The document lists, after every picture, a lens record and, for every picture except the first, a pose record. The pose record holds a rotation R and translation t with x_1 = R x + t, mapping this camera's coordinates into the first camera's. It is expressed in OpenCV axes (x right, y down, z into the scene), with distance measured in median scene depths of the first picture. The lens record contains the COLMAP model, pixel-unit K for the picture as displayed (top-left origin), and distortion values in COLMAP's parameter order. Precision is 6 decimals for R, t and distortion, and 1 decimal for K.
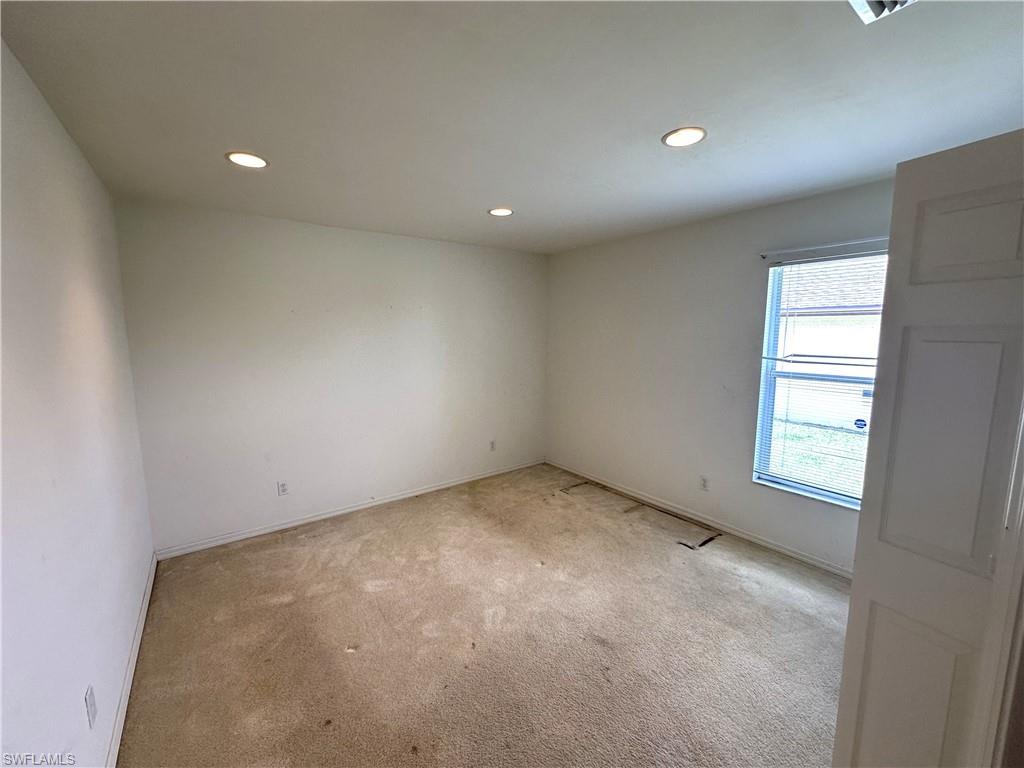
lens RADIAL K [[409.0, 0, 512.0], [0, 409.0, 384.0], [0, 0, 1]] dist [-0.002652, -0.000295]
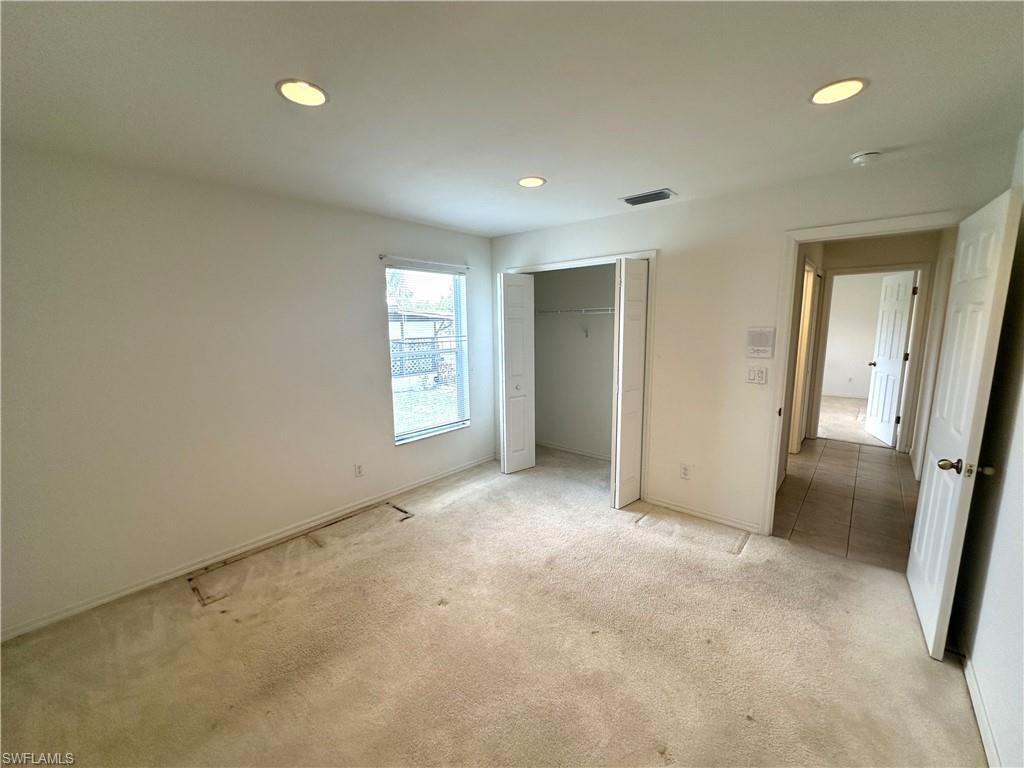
lens RADIAL K [[409.0, 0, 512.0], [0, 409.0, 384.0], [0, 0, 1]] dist [-0.002652, -0.000295]
pose [[-0.203715, -0.146794, 0.967963, -0.546741], [0.140596, 0.974061, 0.177308, -0.092097], [-0.968882, 0.172212, -0.177792, 0.740879]]
